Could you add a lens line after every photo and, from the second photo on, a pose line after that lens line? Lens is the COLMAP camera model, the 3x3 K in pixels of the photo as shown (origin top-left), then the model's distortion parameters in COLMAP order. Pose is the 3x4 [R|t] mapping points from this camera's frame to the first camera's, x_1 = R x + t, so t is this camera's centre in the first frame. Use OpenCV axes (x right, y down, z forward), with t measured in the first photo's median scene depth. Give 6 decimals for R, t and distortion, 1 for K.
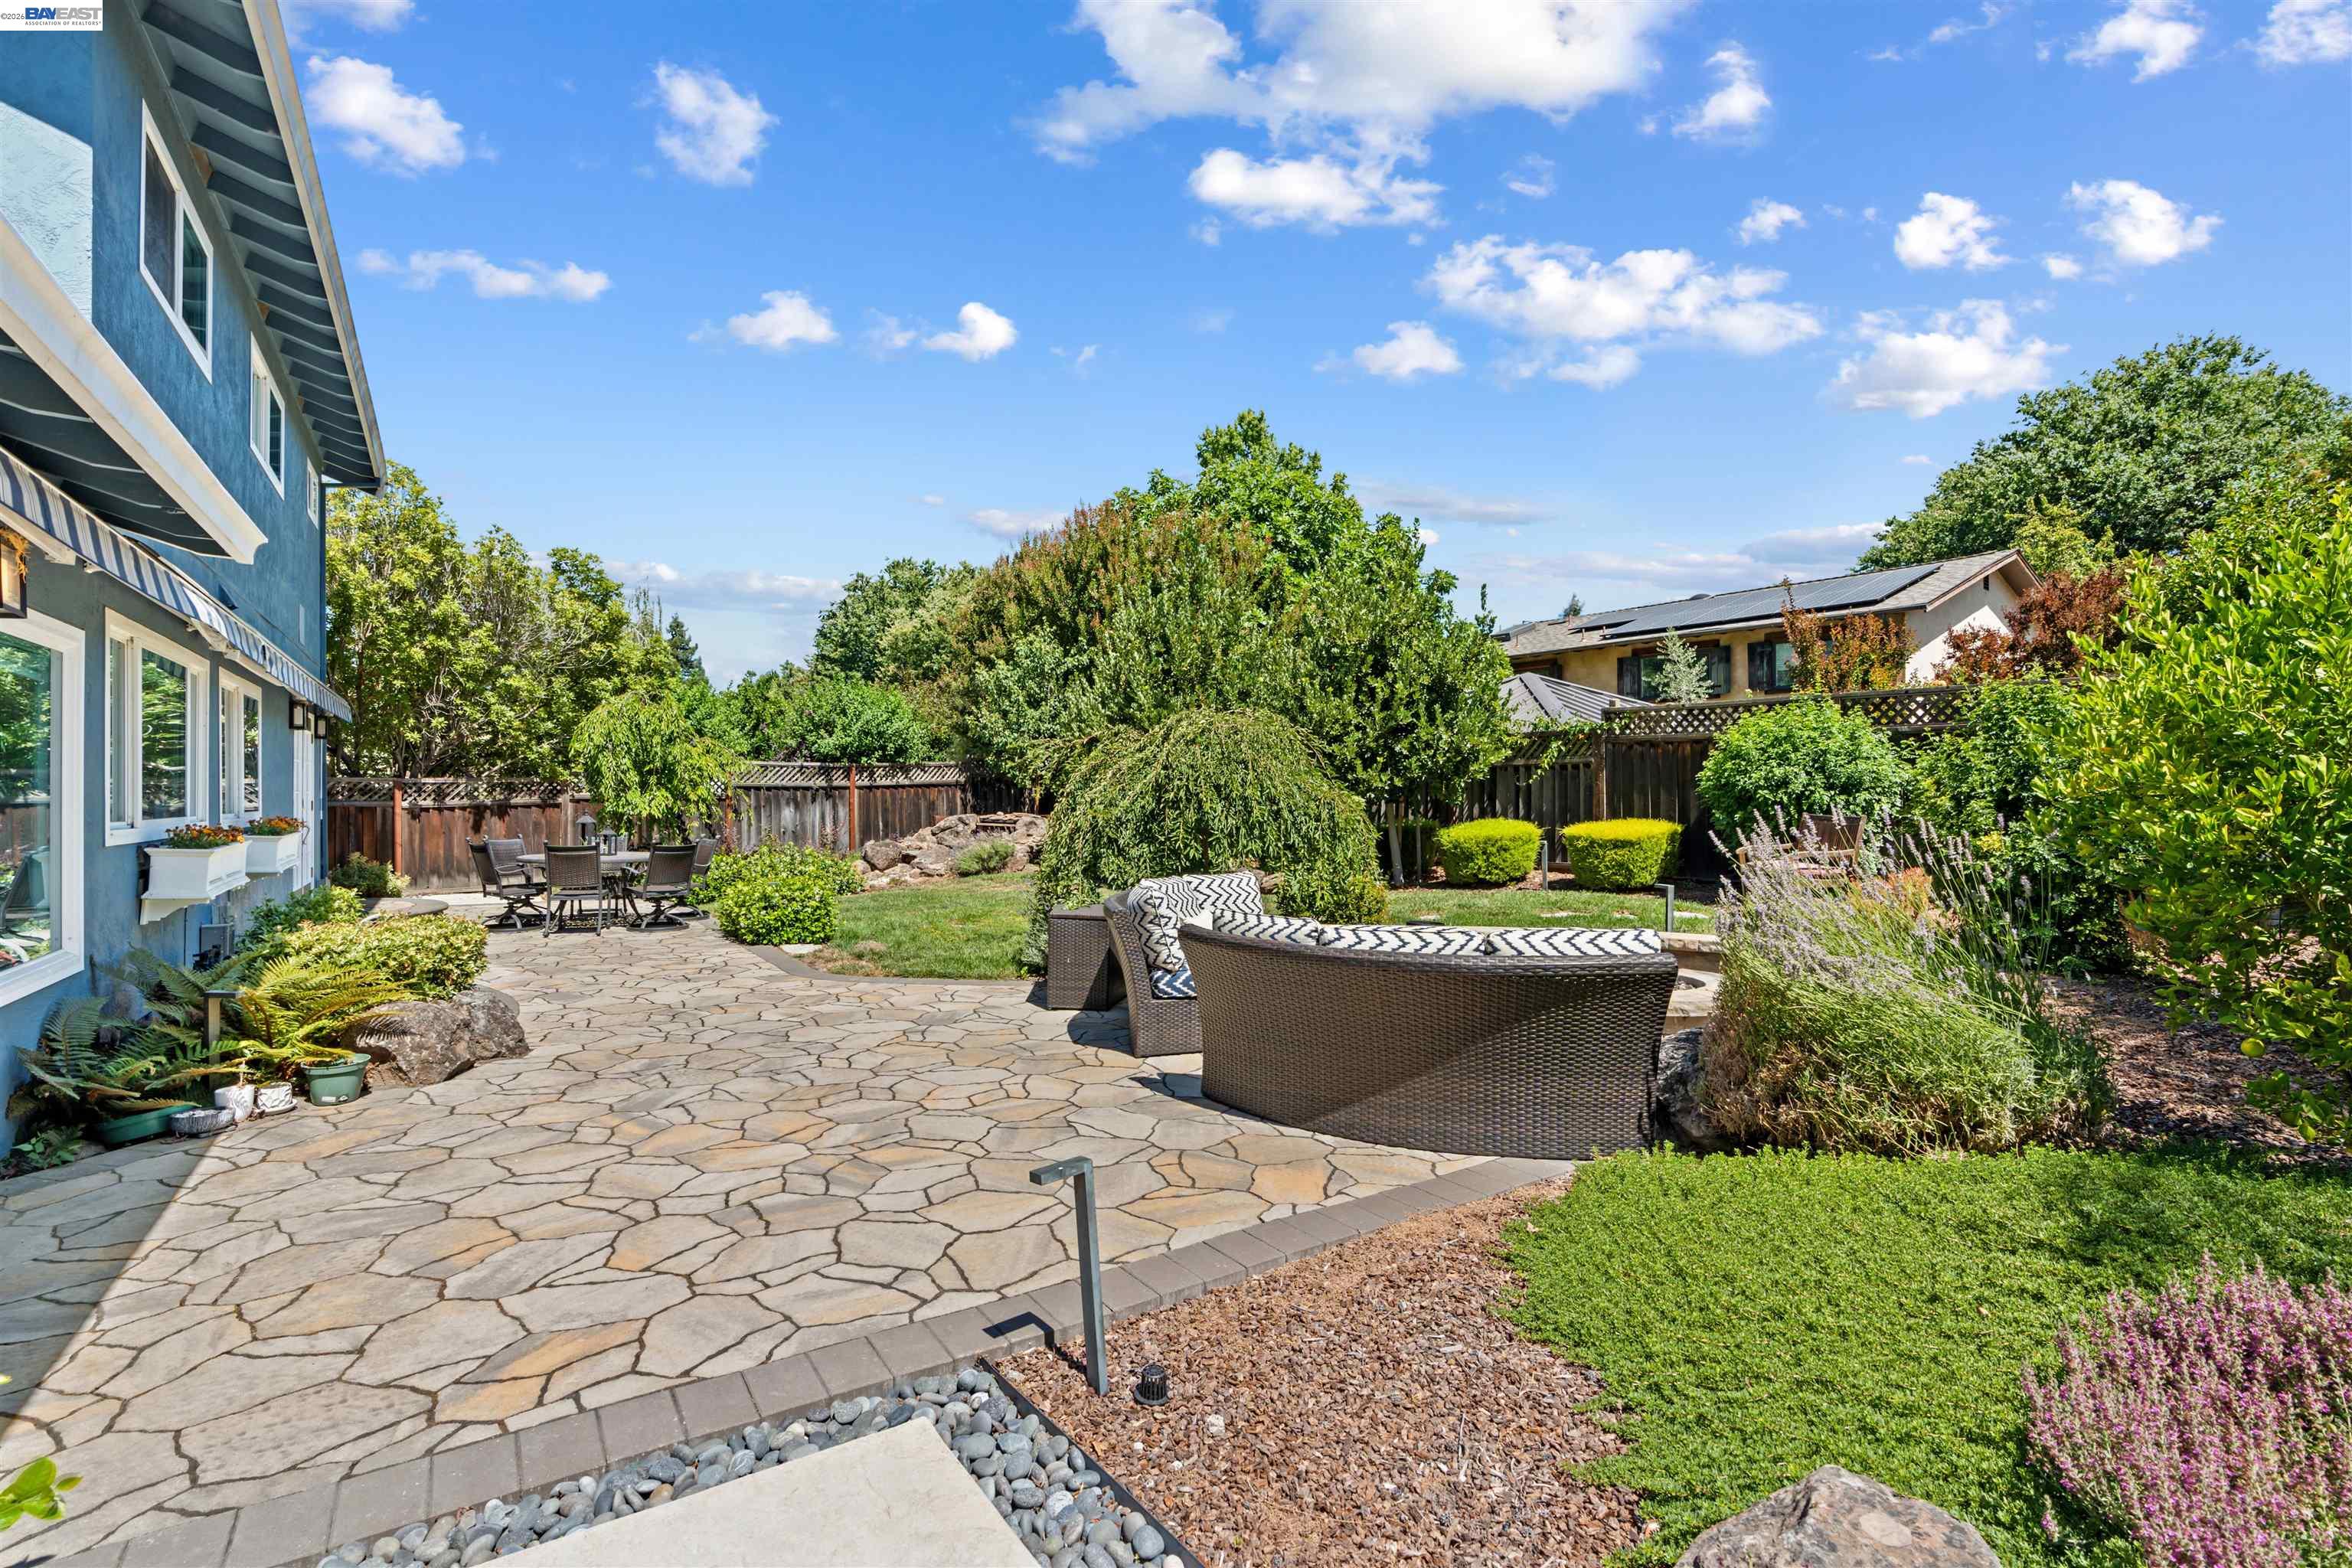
lens RADIAL K [[1071.0, 0, 1175.4], [0, 1071.0, 774.3], [0, 0, 1]] dist [-0.013526, 0.005158]
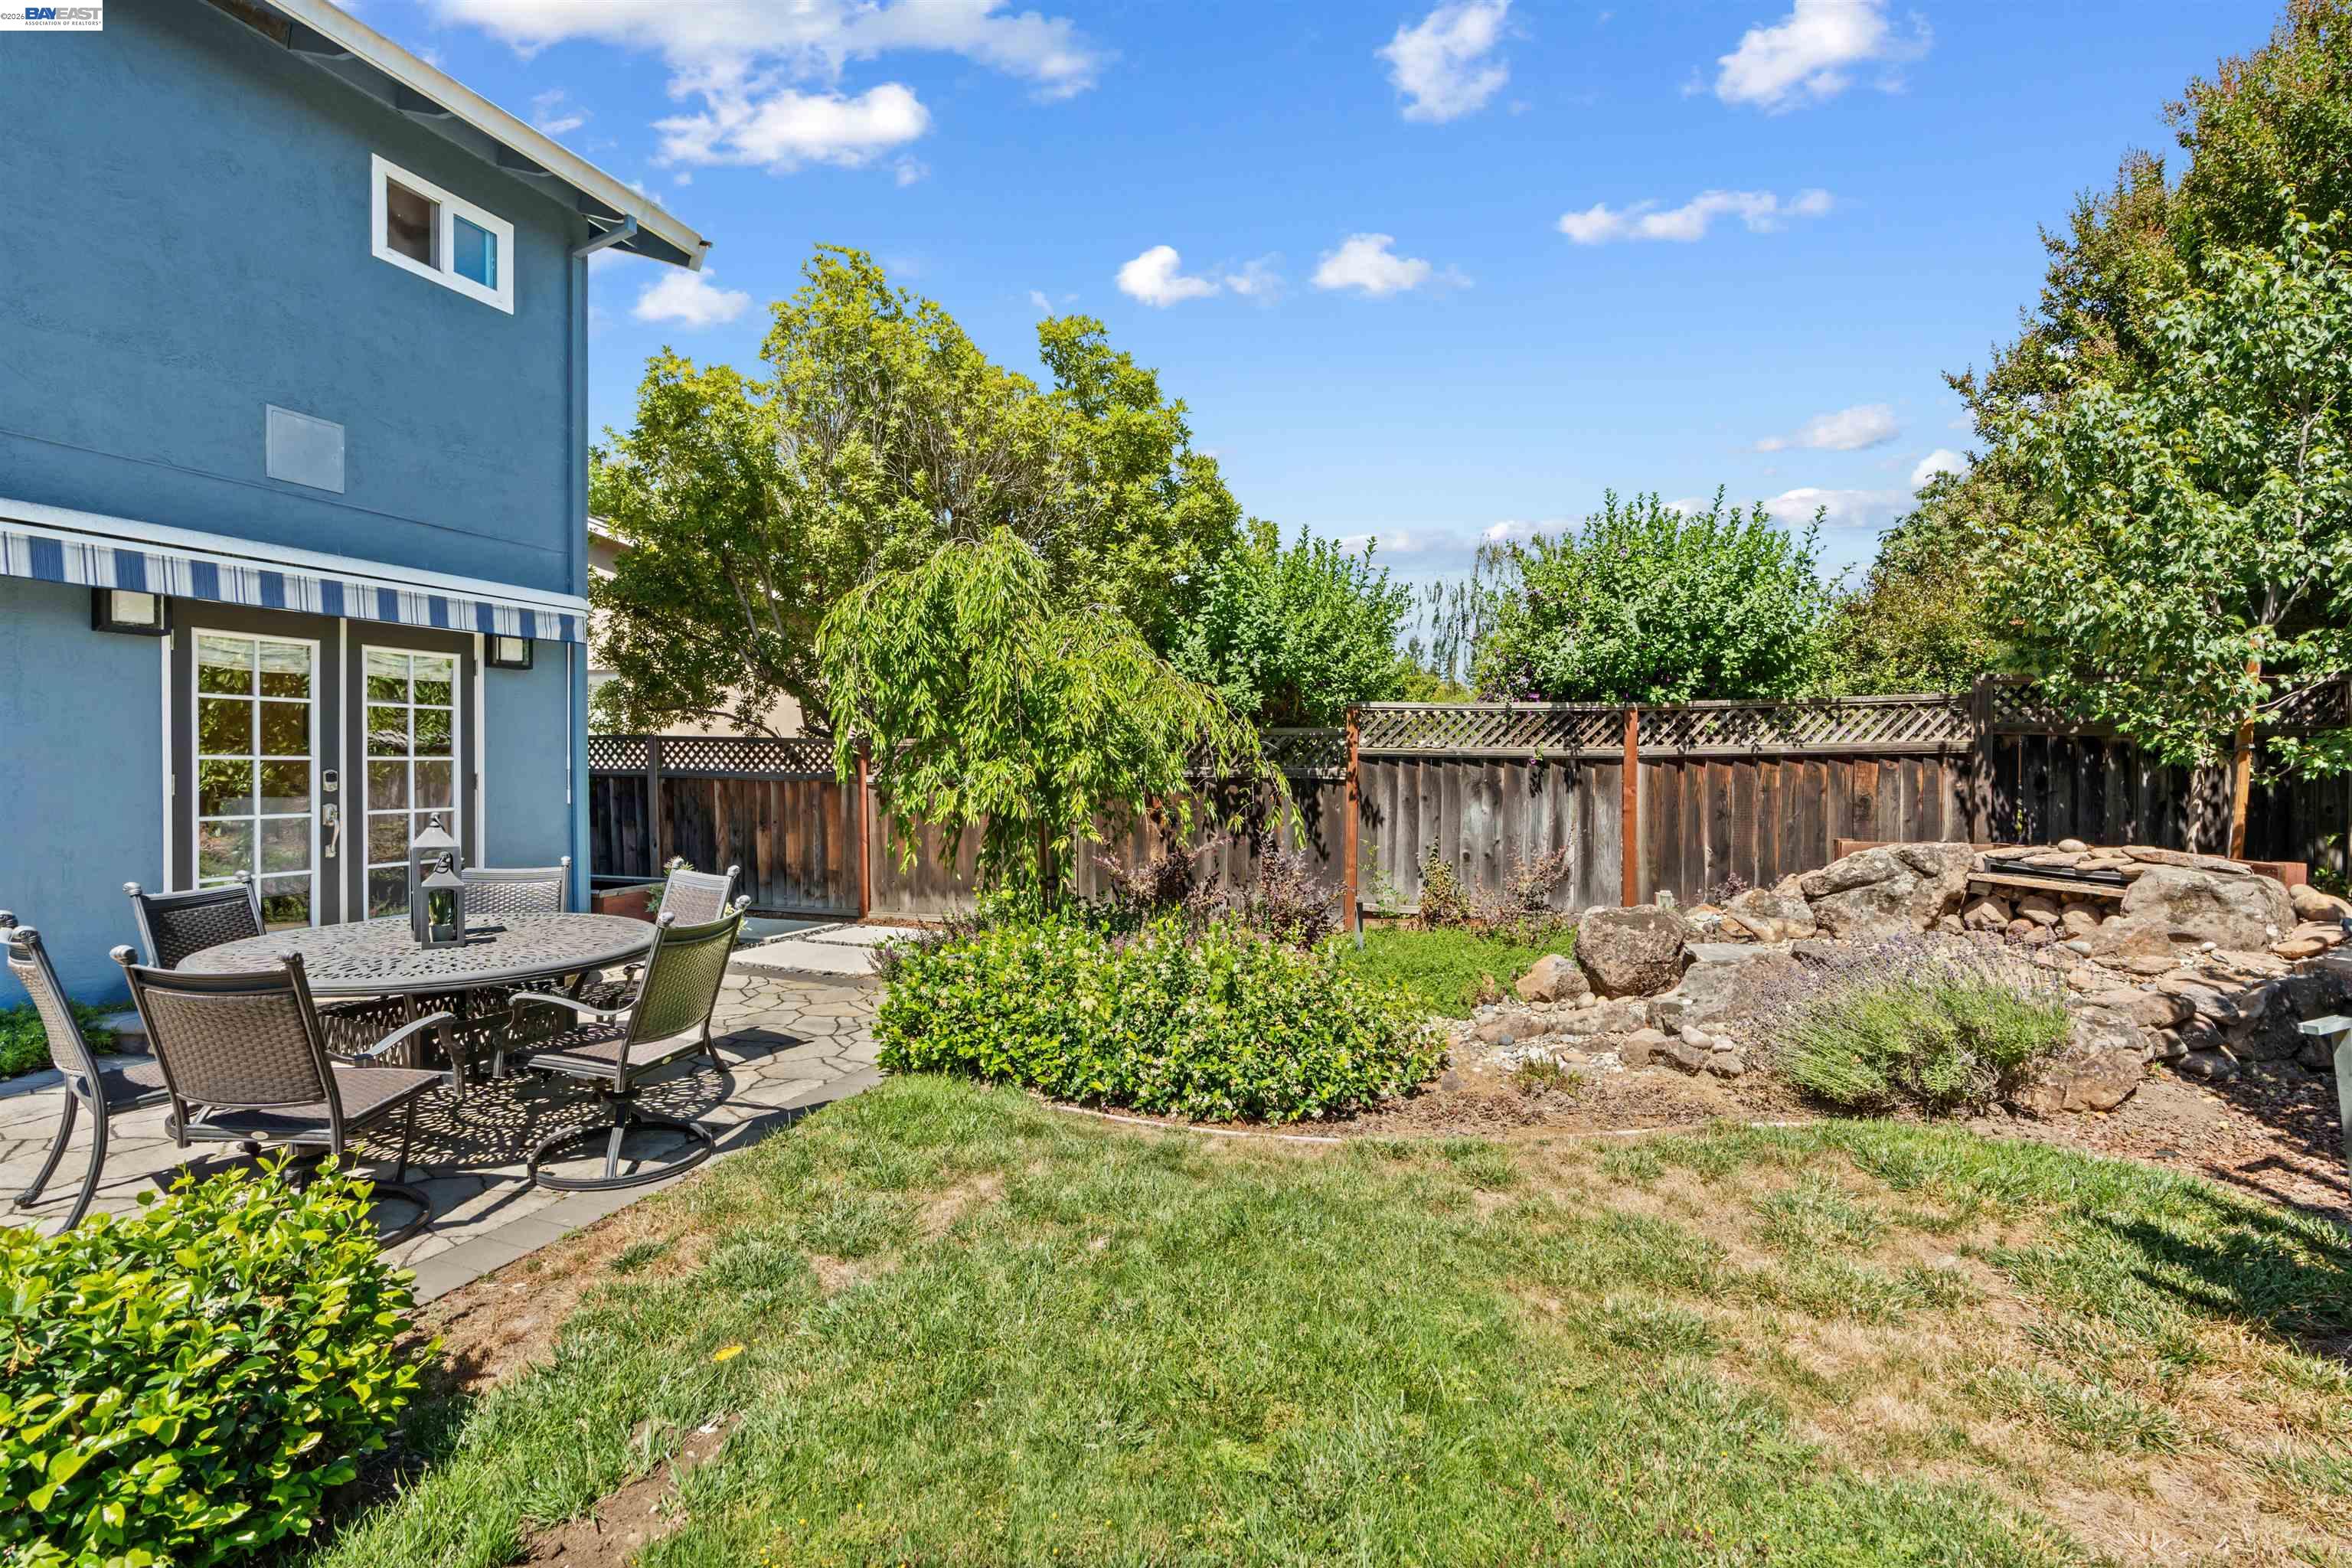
lens RADIAL K [[1071.0, 0, 1175.4], [0, 1071.0, 774.3], [0, 0, 1]] dist [-0.013526, 0.005158]
pose [[0.595033, 0.019219, -0.803471, -0.069855], [0.001503, 0.999686, 0.025025, 0.007227], [0.803700, -0.016099, 0.594818, 0.606564]]
